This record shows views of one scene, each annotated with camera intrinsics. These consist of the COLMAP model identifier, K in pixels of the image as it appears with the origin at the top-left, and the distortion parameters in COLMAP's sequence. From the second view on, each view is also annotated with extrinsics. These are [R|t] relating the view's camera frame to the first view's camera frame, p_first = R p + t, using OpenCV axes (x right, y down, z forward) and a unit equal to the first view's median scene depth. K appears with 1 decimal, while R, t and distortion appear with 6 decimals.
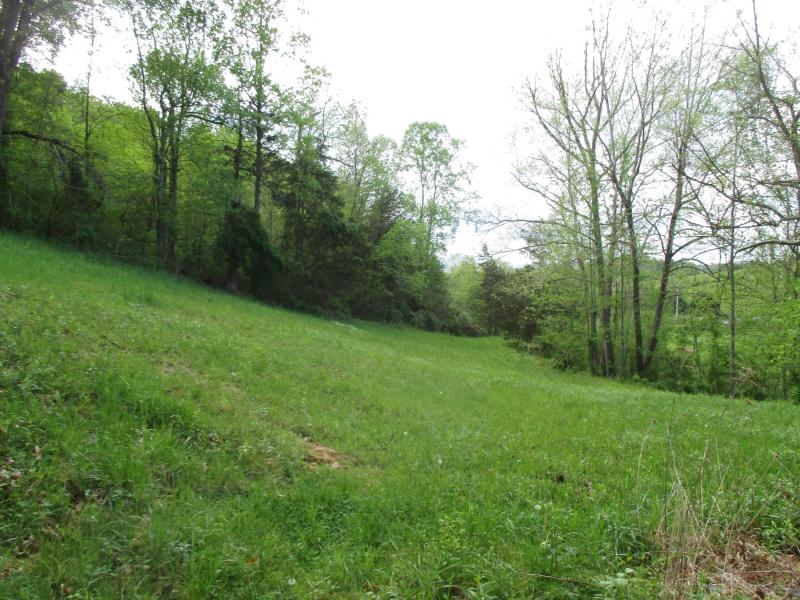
lens RADIAL K [[669.8, 0, 398.8], [0, 669.8, 293.2], [0, 0, 1]] dist [-0.023979, 0.007703]
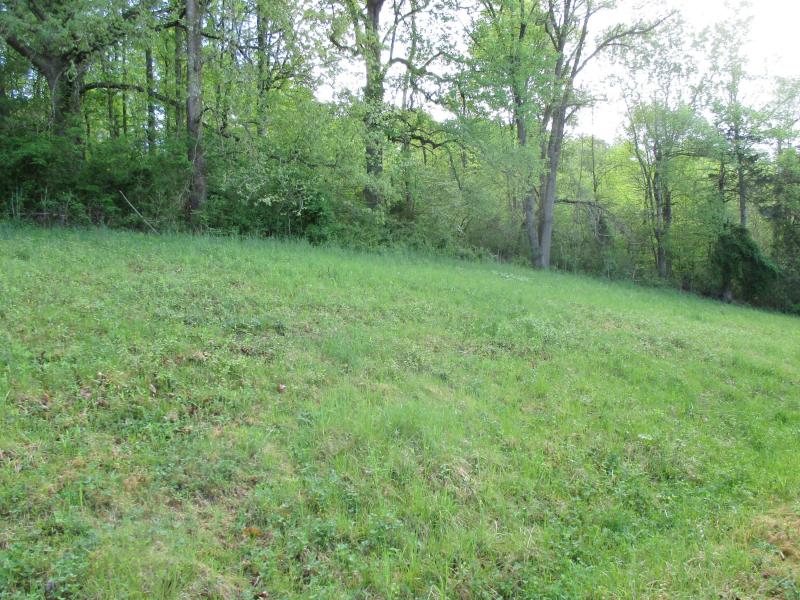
lens RADIAL K [[669.8, 0, 399.5], [0, 669.8, 285.0], [0, 0, 1]] dist [-0.023979, 0.007703]
pose [[0.779300, -0.081607, -0.621315, 0.021624], [0.067495, 0.996647, -0.046248, -0.015234], [0.623006, -0.005894, 0.782195, -0.245790]]
